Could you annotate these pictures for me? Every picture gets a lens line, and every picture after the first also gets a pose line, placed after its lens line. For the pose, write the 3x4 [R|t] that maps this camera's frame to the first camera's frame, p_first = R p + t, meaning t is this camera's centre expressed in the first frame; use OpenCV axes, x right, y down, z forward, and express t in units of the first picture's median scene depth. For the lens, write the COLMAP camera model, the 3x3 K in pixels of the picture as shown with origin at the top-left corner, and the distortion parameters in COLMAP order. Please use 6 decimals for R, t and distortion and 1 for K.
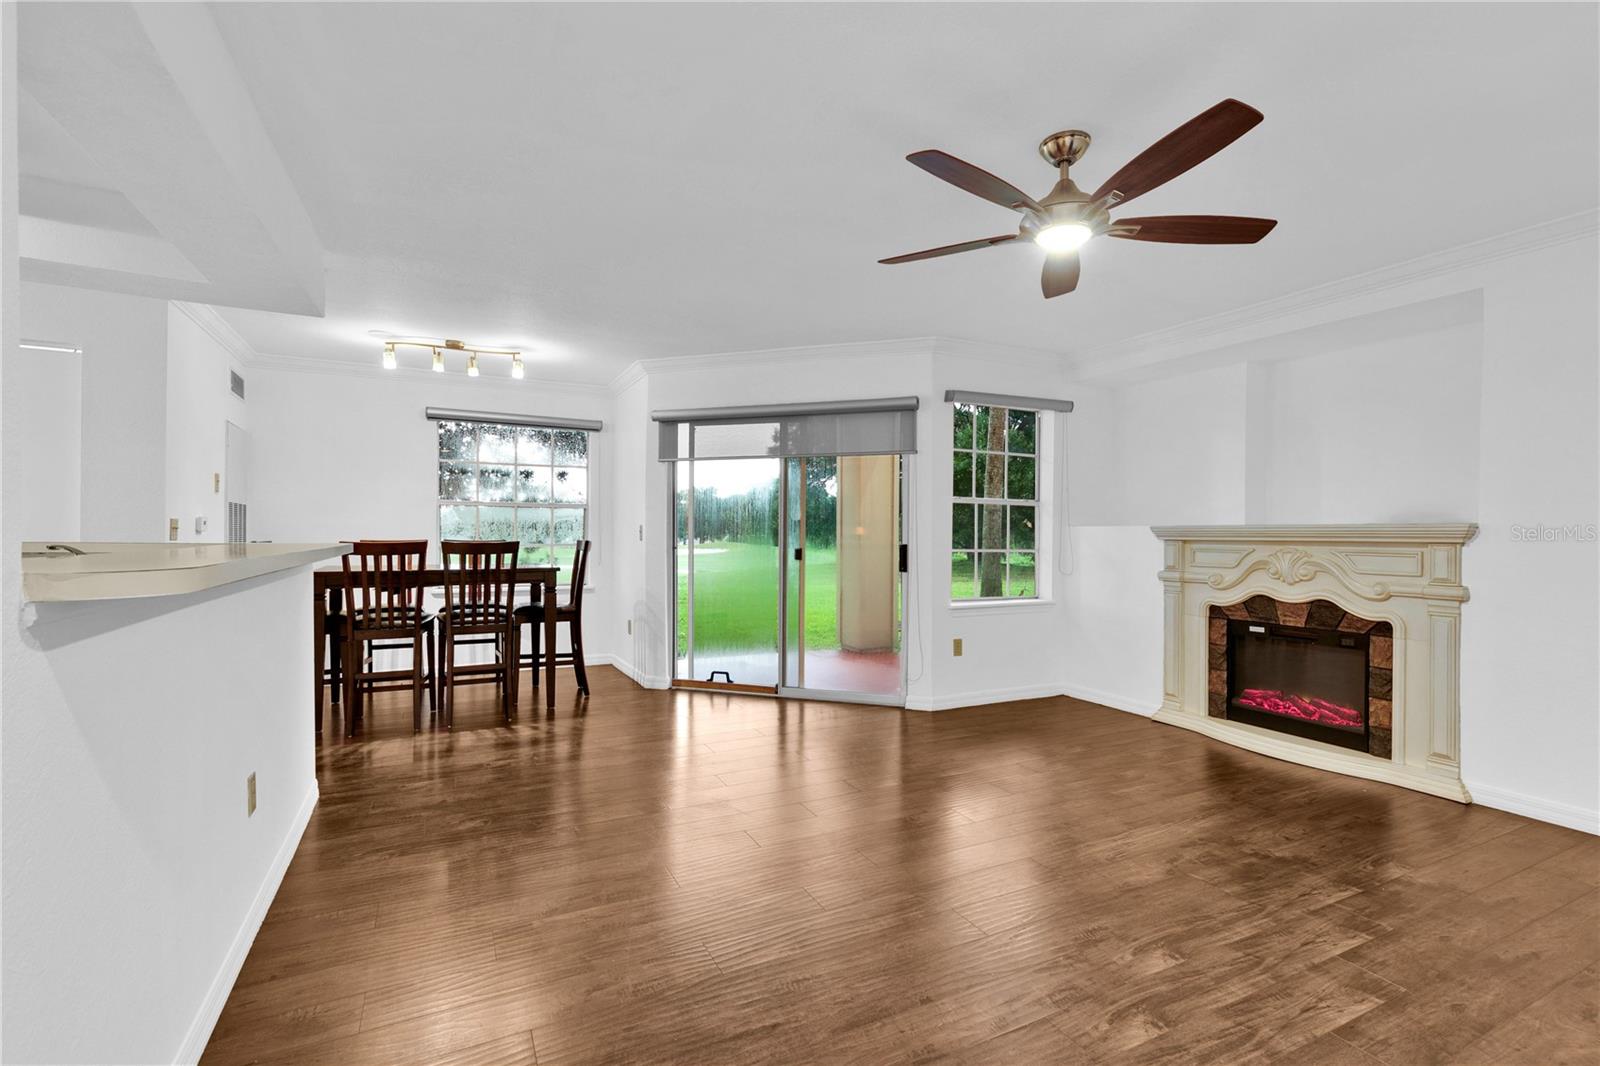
lens RADIAL K [[720.2, 0, 807.3], [0, 720.2, 536.8], [0, 0, 1]] dist [0.006773, 0.000170]
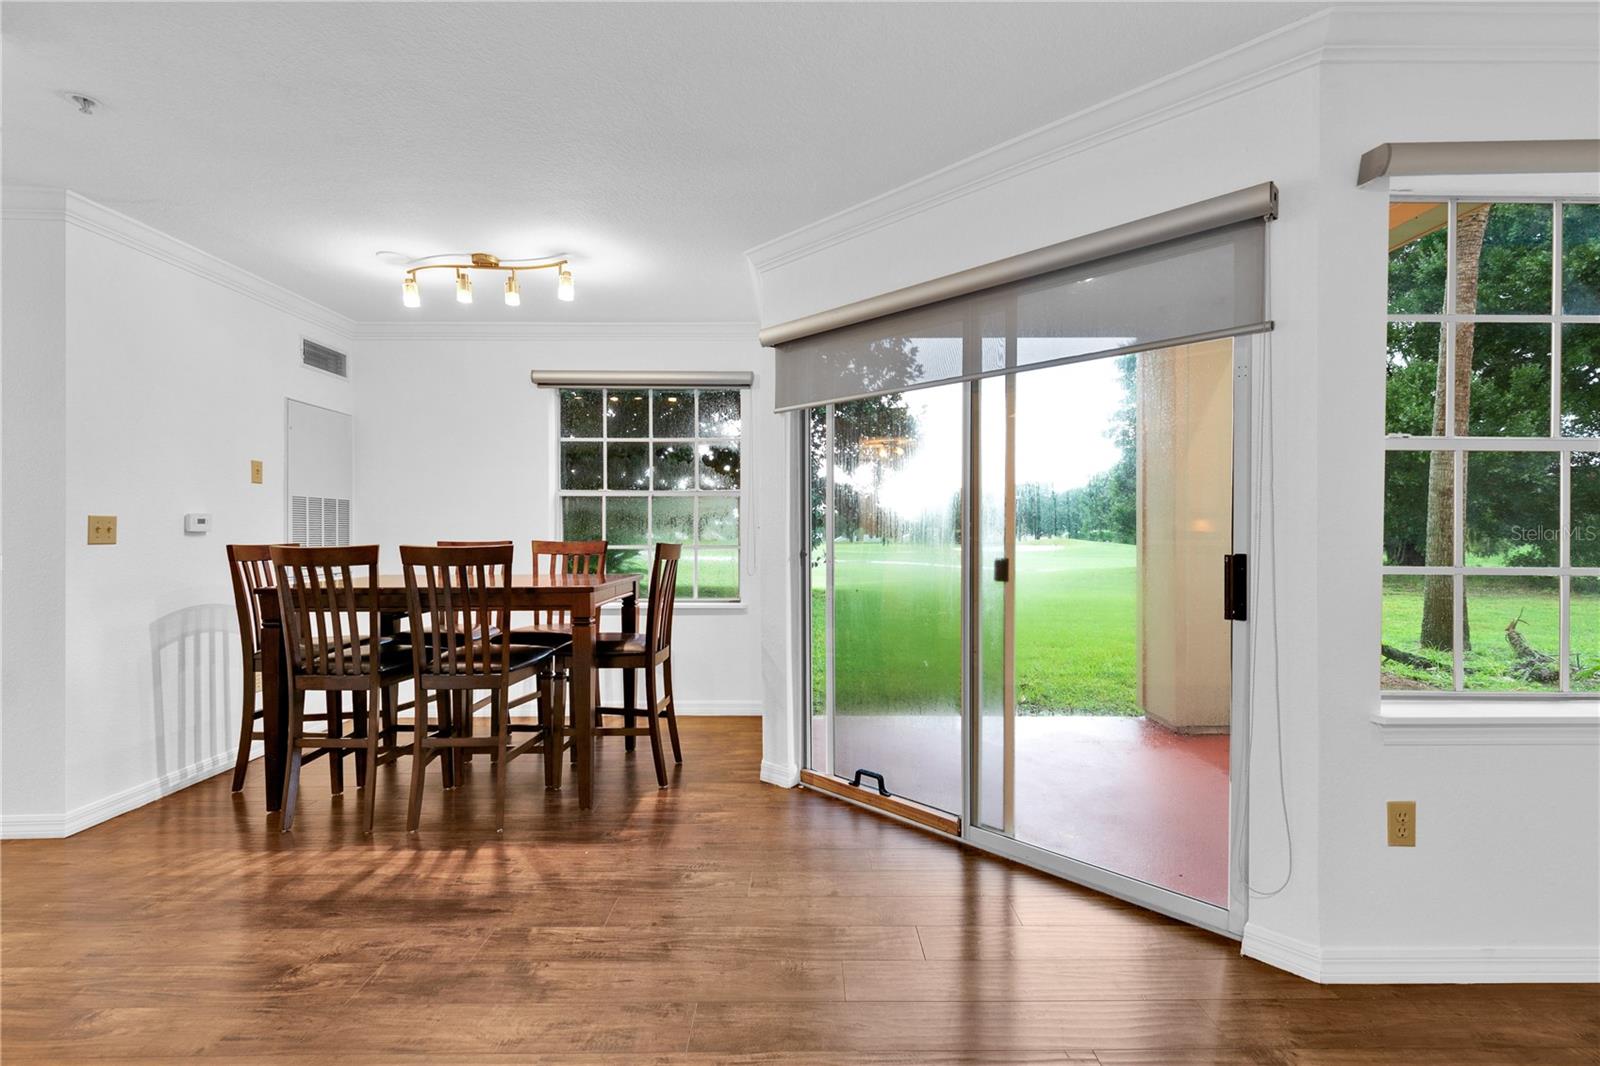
lens RADIAL K [[720.2, 0, 804.1], [0, 720.2, 534.6], [0, 0, 1]] dist [0.006773, 0.000170]
pose [[0.894296, -0.003872, -0.447459, 0.109191], [0.004730, 0.999988, 0.000800, -0.002226], [0.447451, -0.002832, 0.894304, 0.578259]]
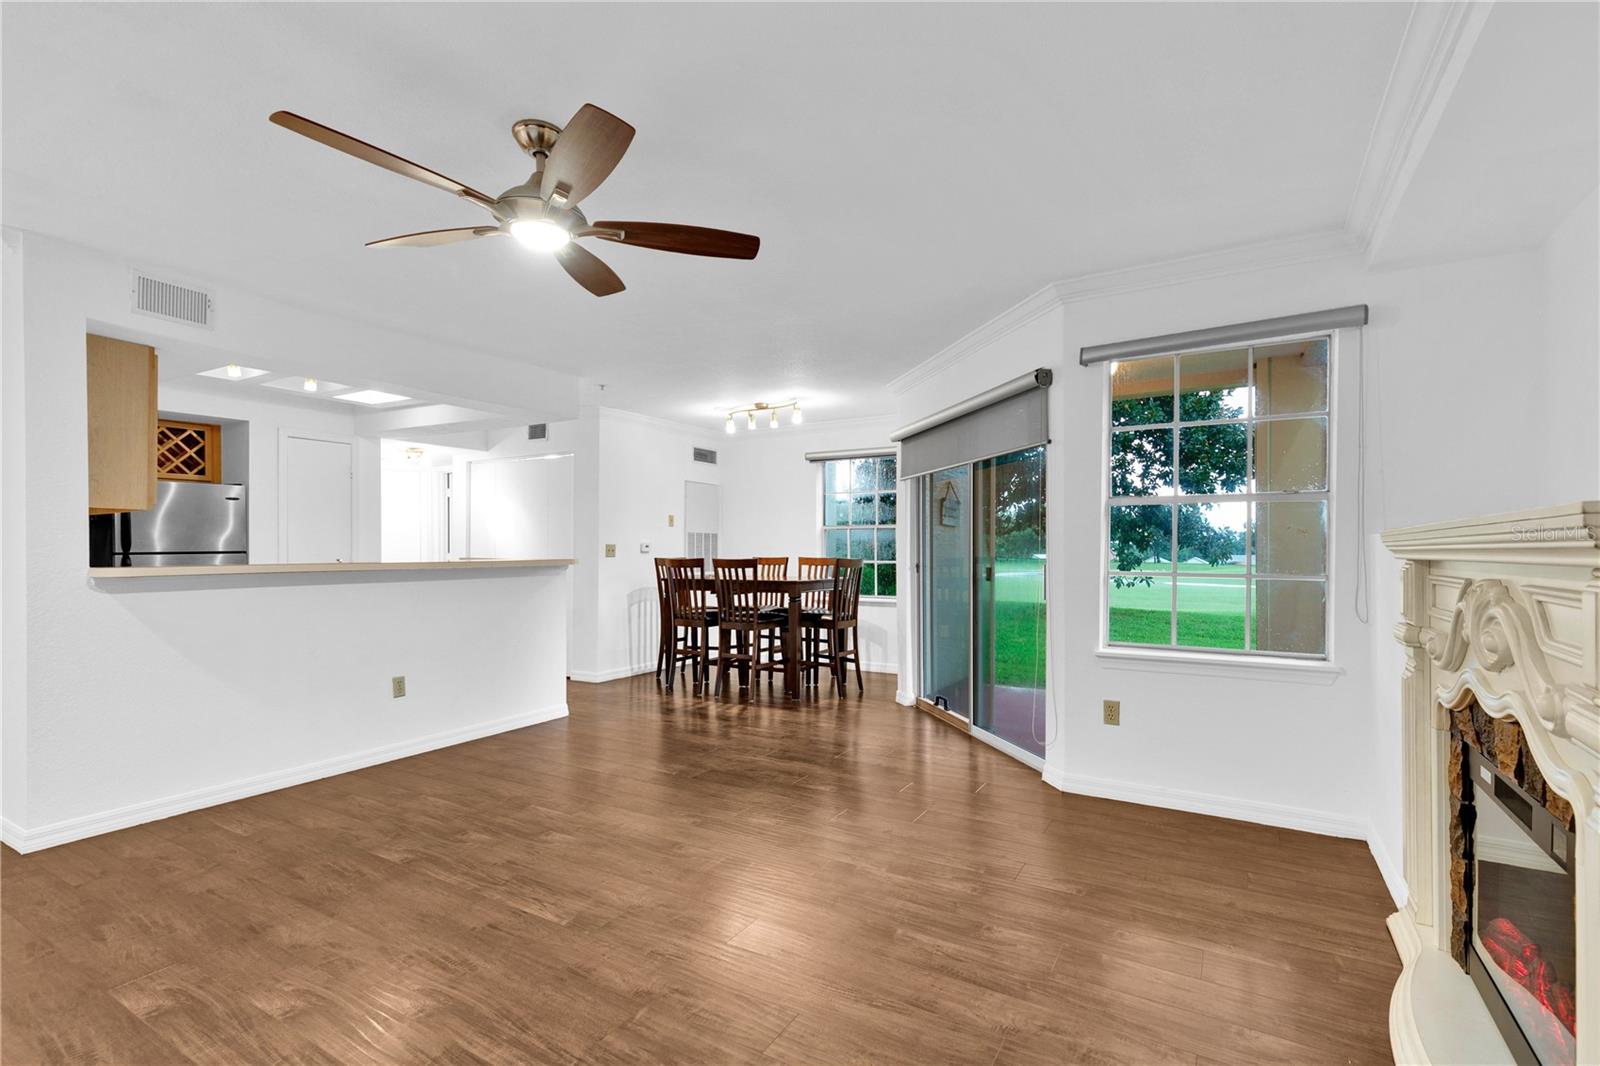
lens RADIAL K [[720.2, 0, 810.3], [0, 720.2, 544.4], [0, 0, 1]] dist [0.006773, 0.000170]
pose [[0.542505, -0.013385, -0.839946, 0.718766], [0.002761, 0.999896, -0.014151, -0.000123], [0.840048, 0.005358, 0.542485, 0.421767]]
